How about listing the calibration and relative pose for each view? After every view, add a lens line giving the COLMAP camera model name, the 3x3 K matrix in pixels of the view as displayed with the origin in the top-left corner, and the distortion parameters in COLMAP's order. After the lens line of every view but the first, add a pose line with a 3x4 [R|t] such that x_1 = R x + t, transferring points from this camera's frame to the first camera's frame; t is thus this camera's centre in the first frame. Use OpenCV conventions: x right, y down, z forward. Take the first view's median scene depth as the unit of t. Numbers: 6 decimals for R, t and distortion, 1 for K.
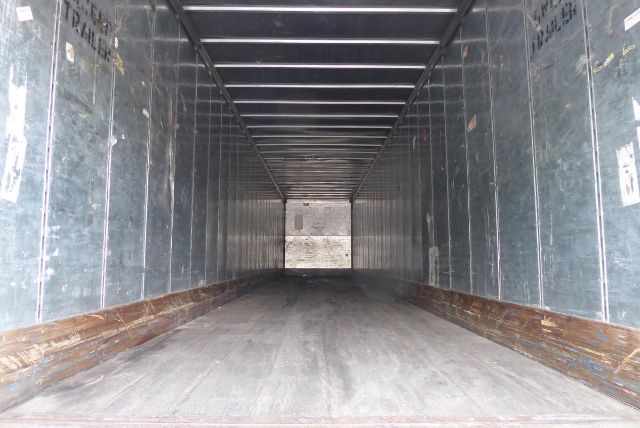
lens RADIAL K [[453.1, 0, 332.9], [0, 453.1, 217.2], [0, 0, 1]] dist [-0.024111, 0.001961]
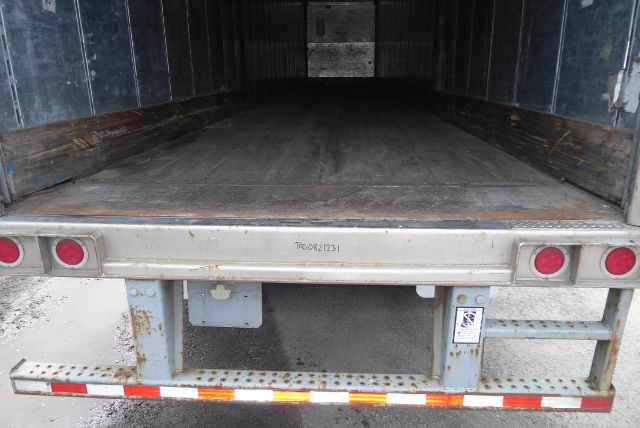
lens RADIAL K [[453.1, 0, 332.9], [0, 453.1, 217.2], [0, 0, 1]] dist [-0.024111, 0.001961]
pose [[0.998075, 0.012344, -0.060780, 0.079006], [0.012866, 0.917460, 0.397620, 0.002303], [0.060672, -0.397636, 0.915535, -0.185984]]
